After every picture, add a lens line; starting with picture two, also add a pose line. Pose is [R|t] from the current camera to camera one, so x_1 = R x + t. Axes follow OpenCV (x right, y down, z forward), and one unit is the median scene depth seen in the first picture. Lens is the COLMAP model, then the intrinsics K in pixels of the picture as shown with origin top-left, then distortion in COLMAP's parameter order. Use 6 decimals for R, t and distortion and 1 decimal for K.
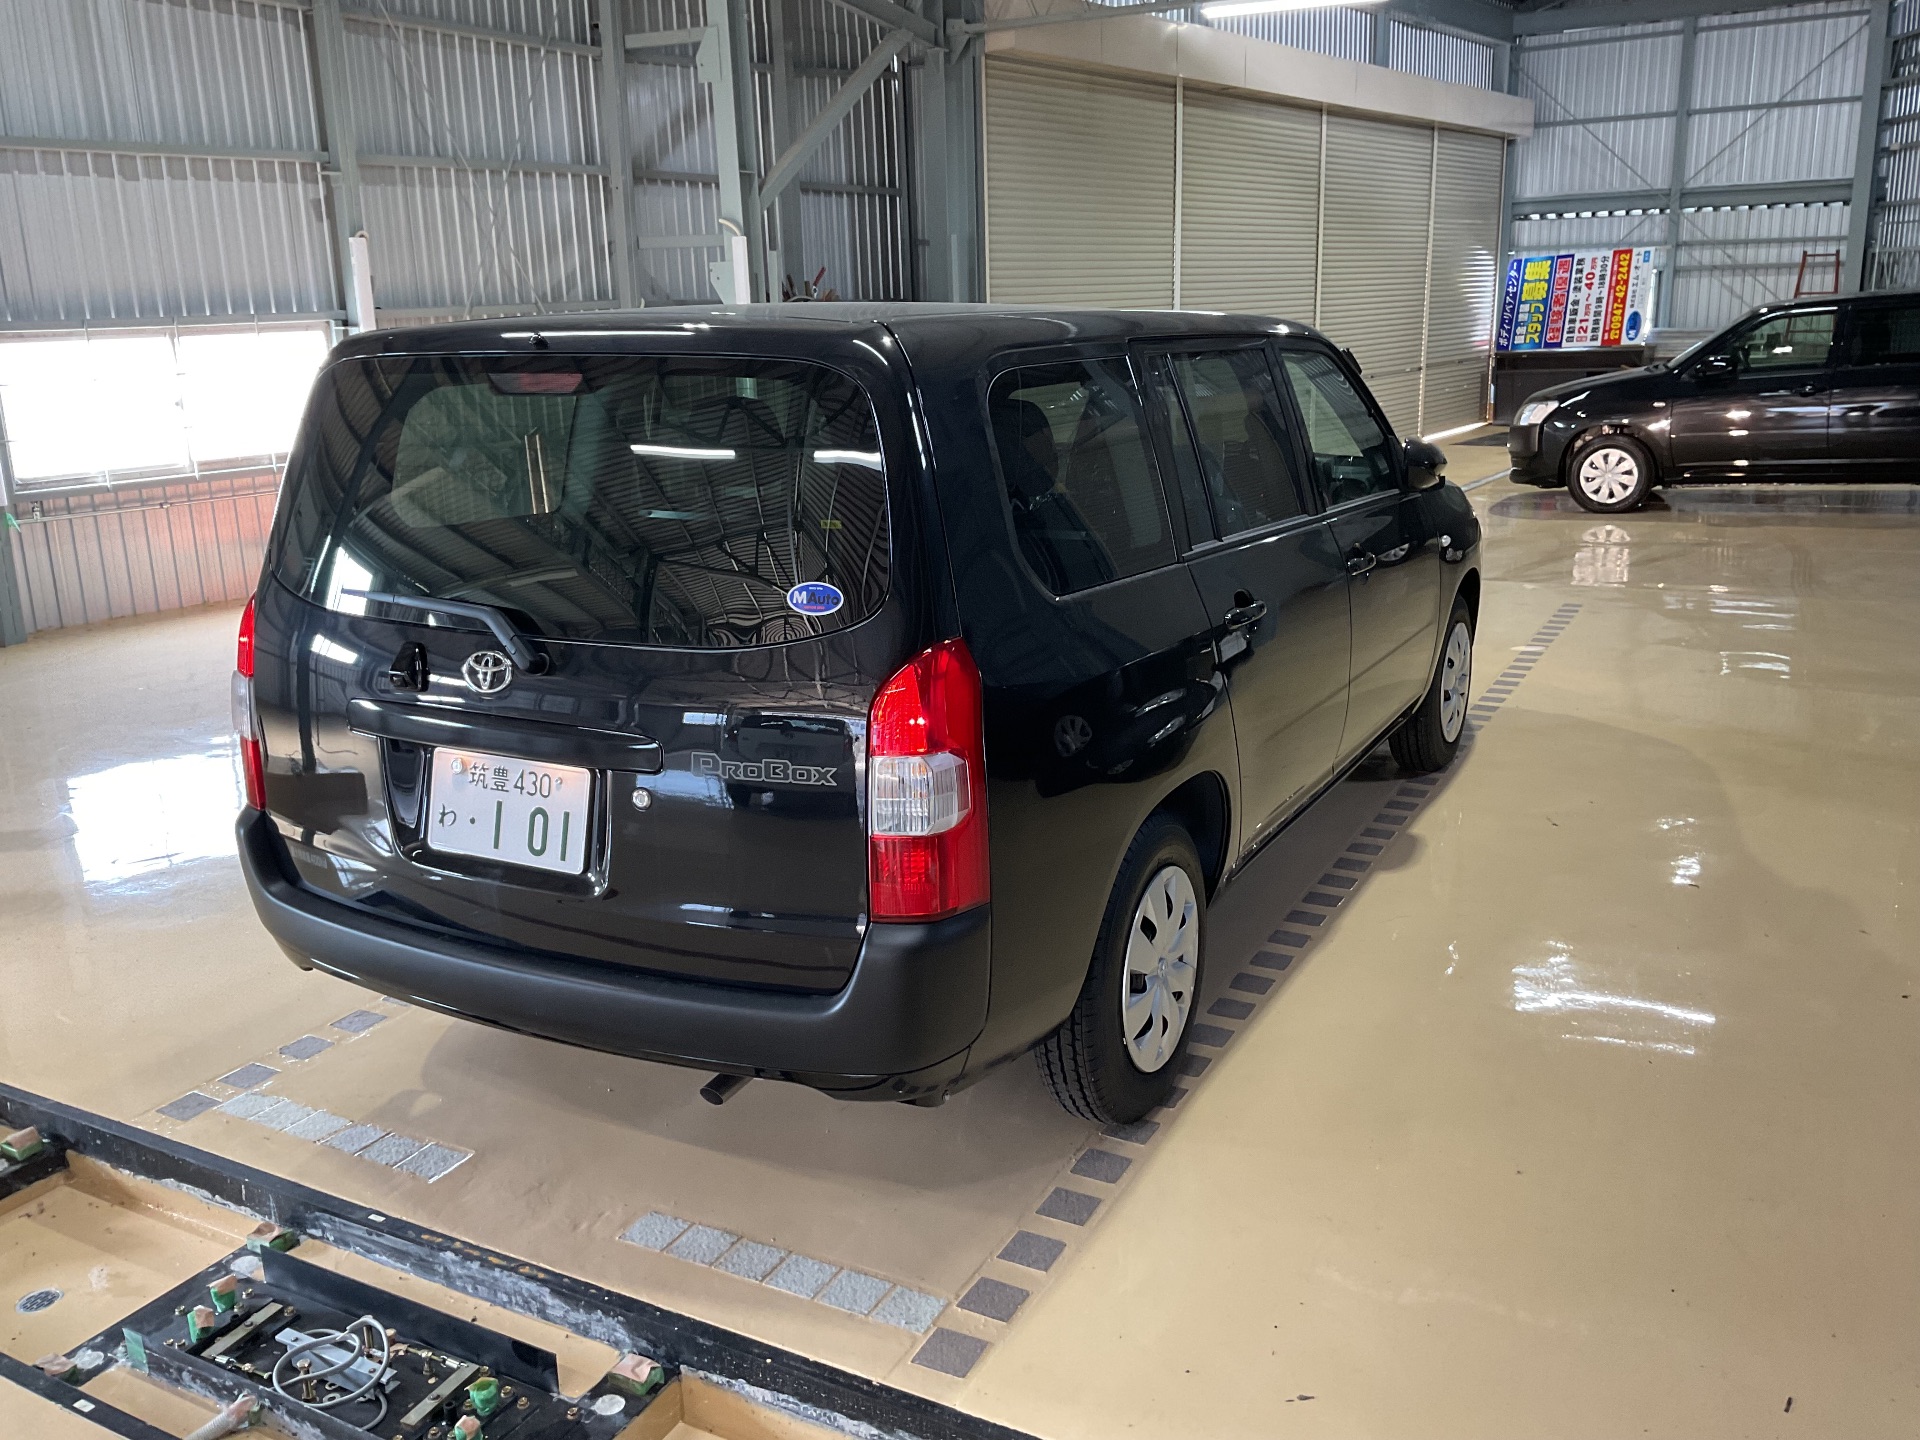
lens RADIAL K [[1596.2, 0, 957.7], [0, 1596.2, 654.3], [0, 0, 1]] dist [0.051948, -0.081234]
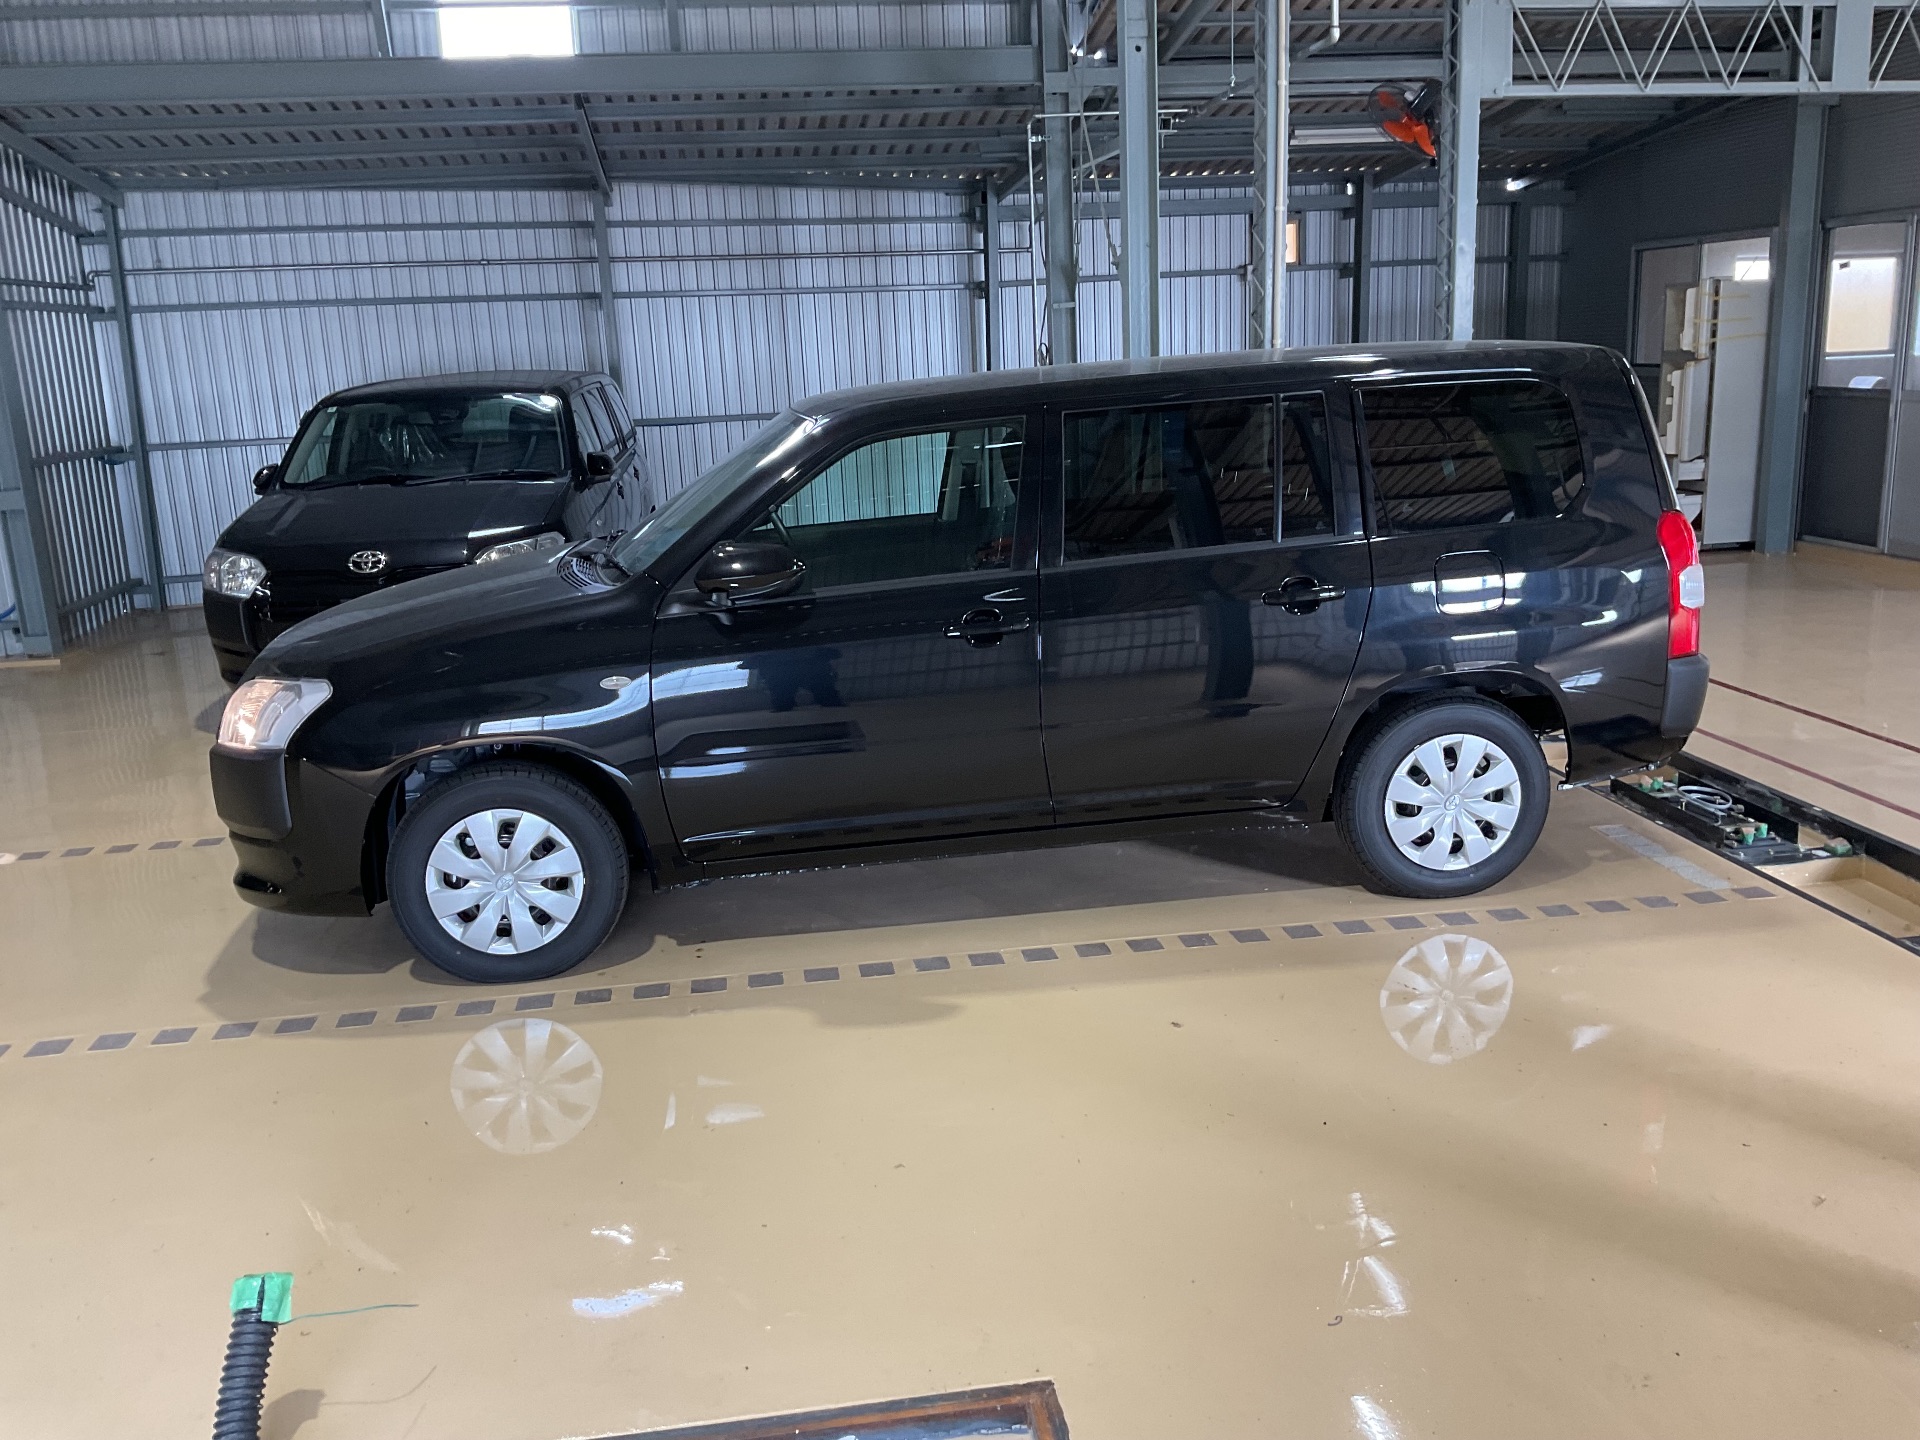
lens RADIAL K [[1578.9, 0, 960.0], [0, 1578.9, 720.0], [0, 0, 1]] dist [0.039273, -0.111031]
pose [[-0.580403, -0.132050, 0.803551, -0.177740], [0.238534, 0.915913, 0.322807, -0.067819], [-0.778610, 0.379033, -0.500101, 0.332226]]
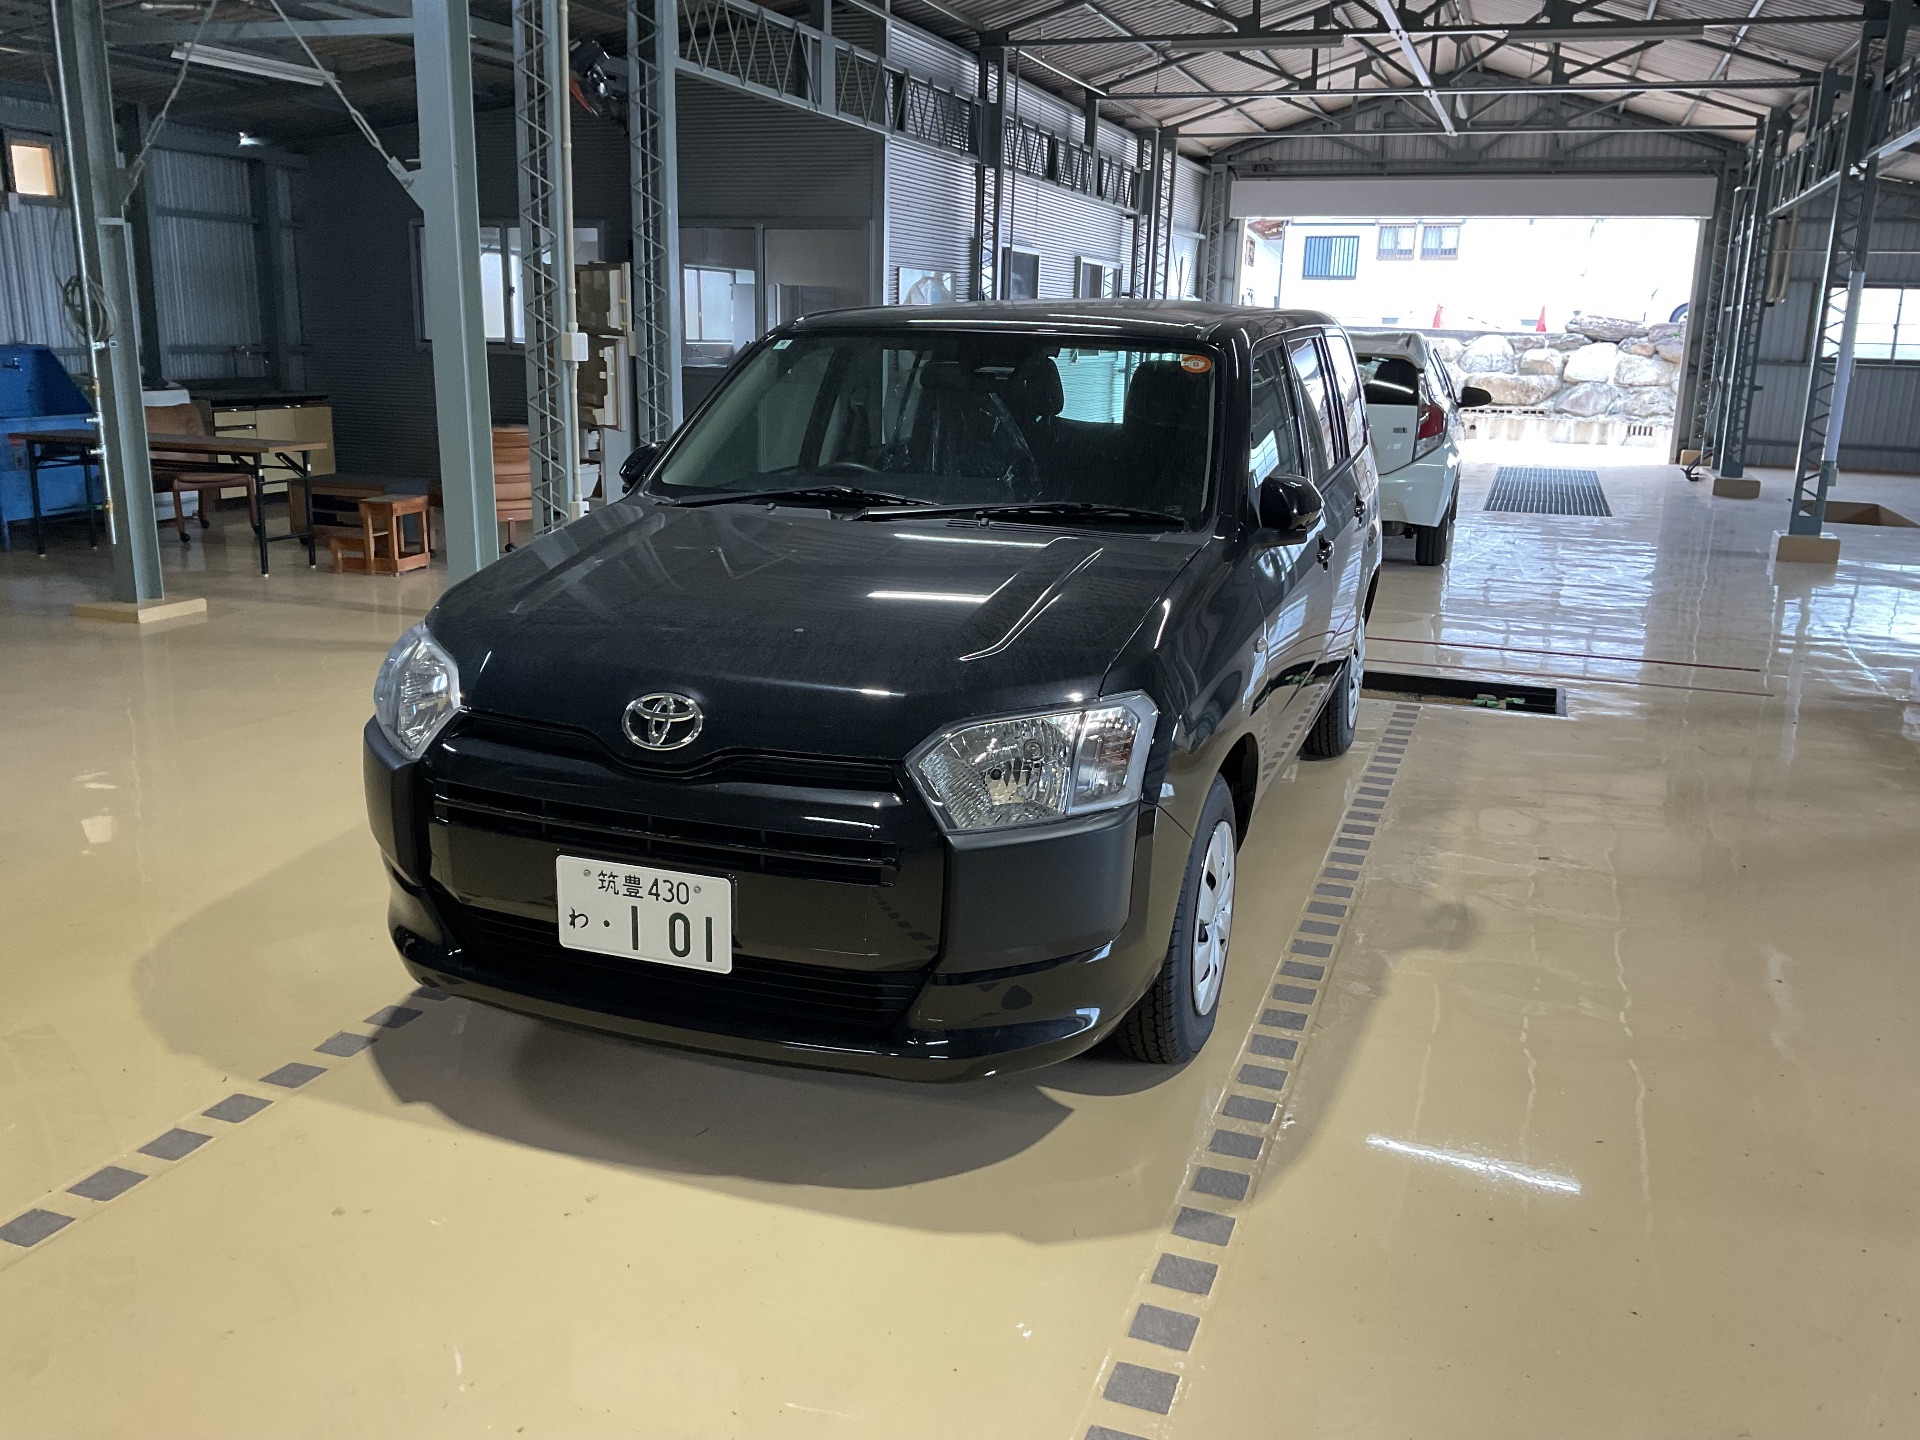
lens RADIAL K [[1578.9, 0, 960.0], [0, 1578.9, 720.0], [0, 0, 1]] dist [0.039273, -0.111031]
pose [[-0.991588, 0.040671, -0.122877, 0.043296], [-0.019454, 0.891735, 0.452139, -0.084590], [0.127963, 0.450727, -0.883443, 0.405979]]
